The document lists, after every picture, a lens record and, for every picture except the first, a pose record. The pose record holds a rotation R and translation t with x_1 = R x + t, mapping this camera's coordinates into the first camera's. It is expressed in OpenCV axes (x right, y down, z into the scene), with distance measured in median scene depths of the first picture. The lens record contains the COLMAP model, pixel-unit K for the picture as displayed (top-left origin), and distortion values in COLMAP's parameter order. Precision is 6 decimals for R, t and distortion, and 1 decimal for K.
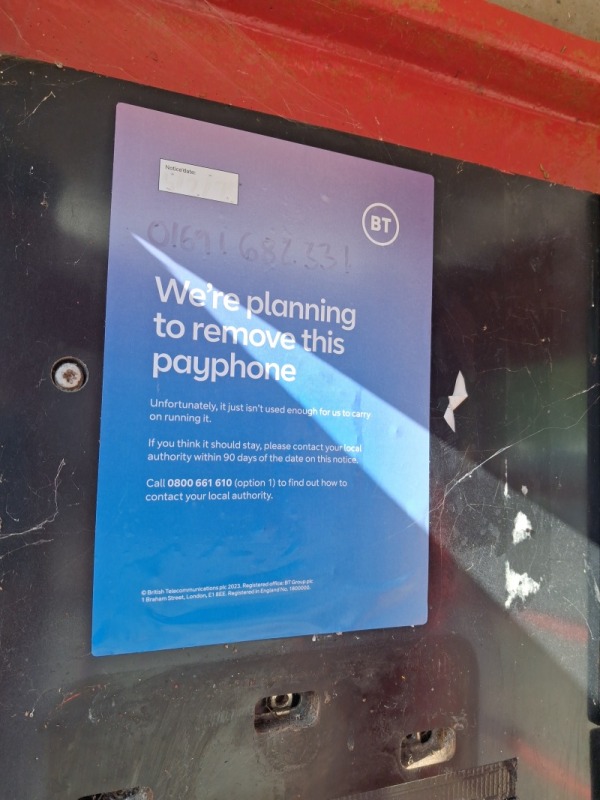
lens RADIAL K [[612.8, 0, 283.1], [0, 612.8, 404.0], [0, 0, 1]] dist [0.034535, -0.060224]
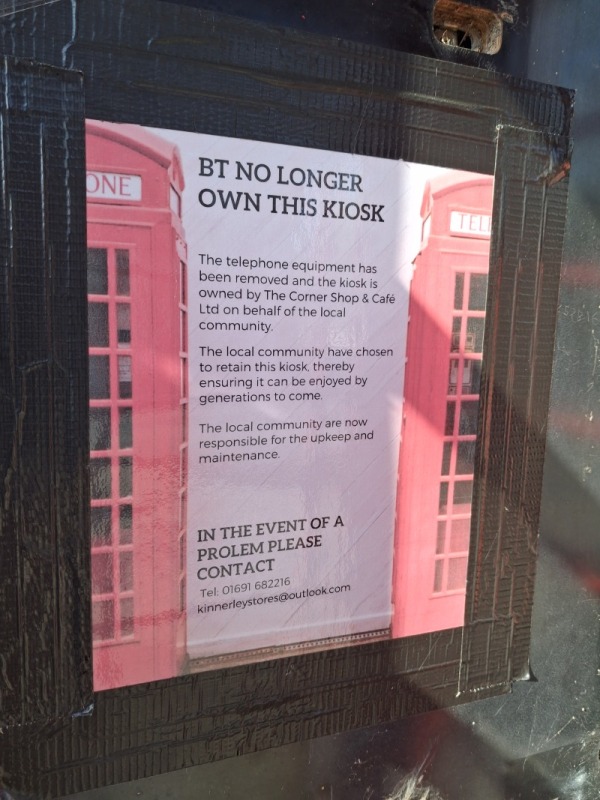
lens RADIAL K [[612.8, 0, 283.1], [0, 612.8, 404.0], [0, 0, 1]] dist [0.034535, -0.060224]
pose [[0.999077, 0.013375, -0.040827, 0.034911], [-0.004472, 0.977518, 0.210803, 0.863443], [0.042729, -0.210426, 0.976676, 0.107160]]
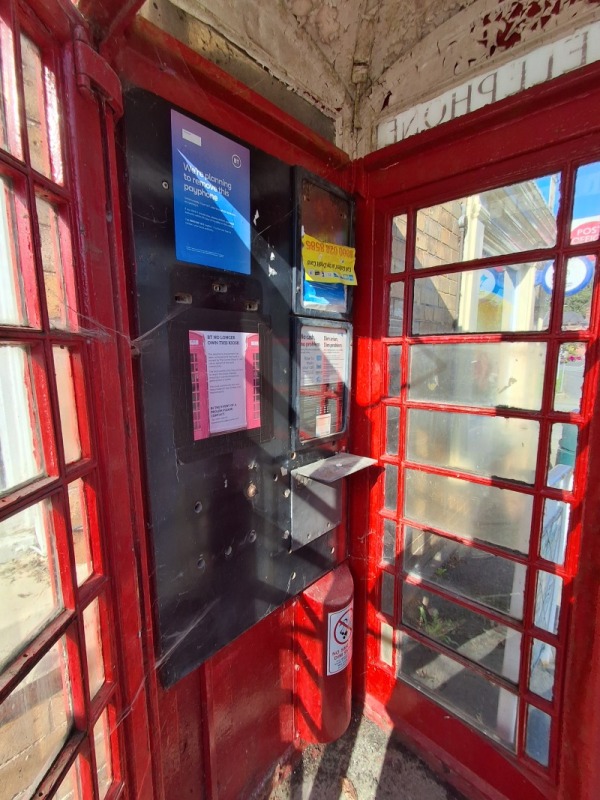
lens RADIAL K [[356.0, 0, 300.0], [0, 356.0, 400.0], [0, 0, 1]] dist [-0.003563, -0.000223]
pose [[0.907169, -0.082426, 0.412614, -0.499172], [-0.011659, 0.975324, 0.220469, 0.638984], [-0.420604, -0.204813, 0.883823, -1.359085]]
